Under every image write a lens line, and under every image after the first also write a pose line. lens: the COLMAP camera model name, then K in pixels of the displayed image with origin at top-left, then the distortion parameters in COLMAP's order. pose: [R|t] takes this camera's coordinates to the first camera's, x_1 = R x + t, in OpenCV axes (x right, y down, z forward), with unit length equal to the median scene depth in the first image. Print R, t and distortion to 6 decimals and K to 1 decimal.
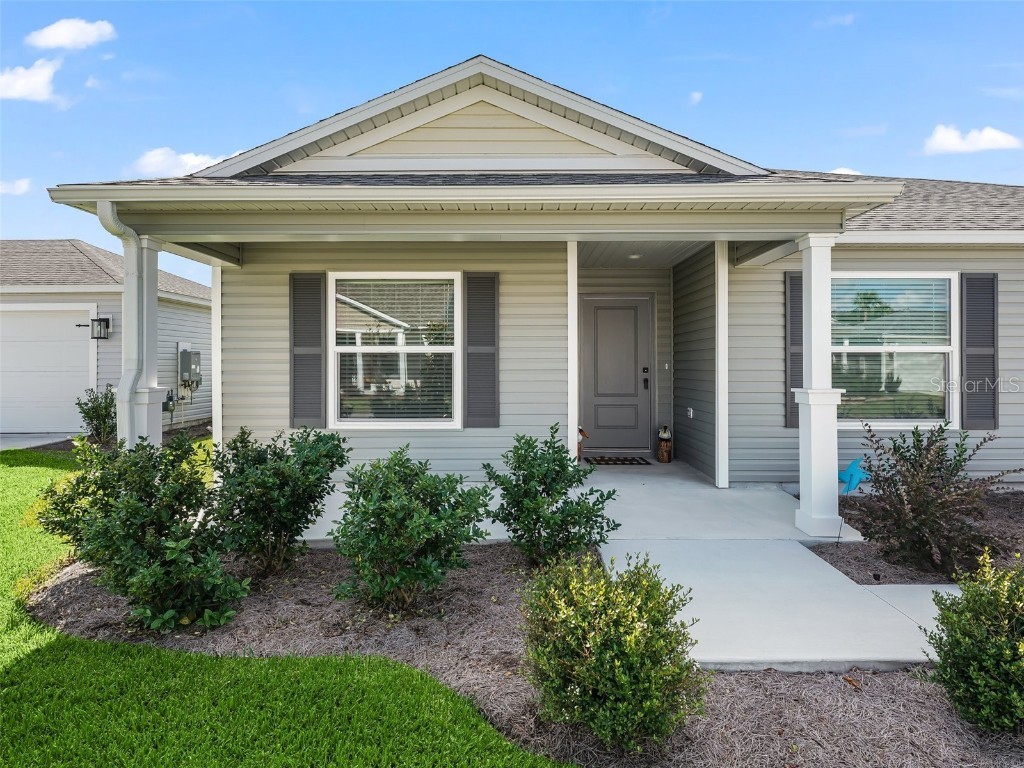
lens RADIAL K [[637.3, 0, 513.7], [0, 637.3, 383.2], [0, 0, 1]] dist [-0.005774, -0.000895]
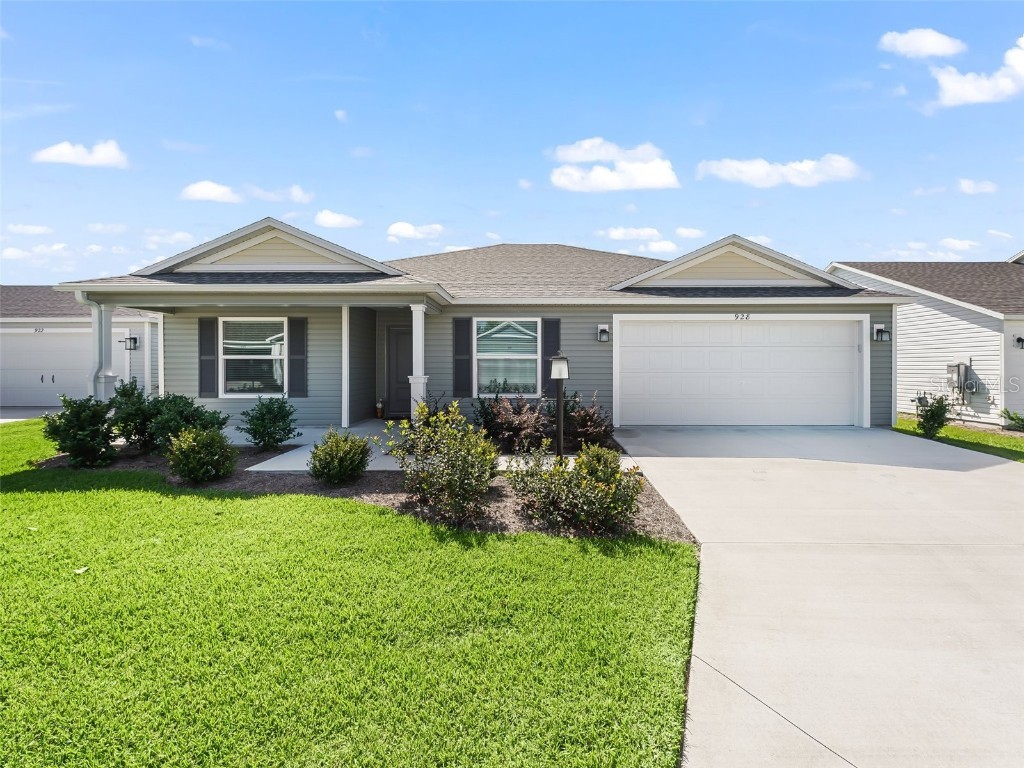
lens RADIAL K [[475.5, 0, 509.1], [0, 475.5, 386.2], [0, 0, 1]] dist [-0.000201, 0.000566]
pose [[0.999873, -0.000577, 0.015903, 0.575229], [0.000367, 0.999912, 0.013245, 0.017116], [-0.015909, -0.013237, 0.999786, -0.472800]]
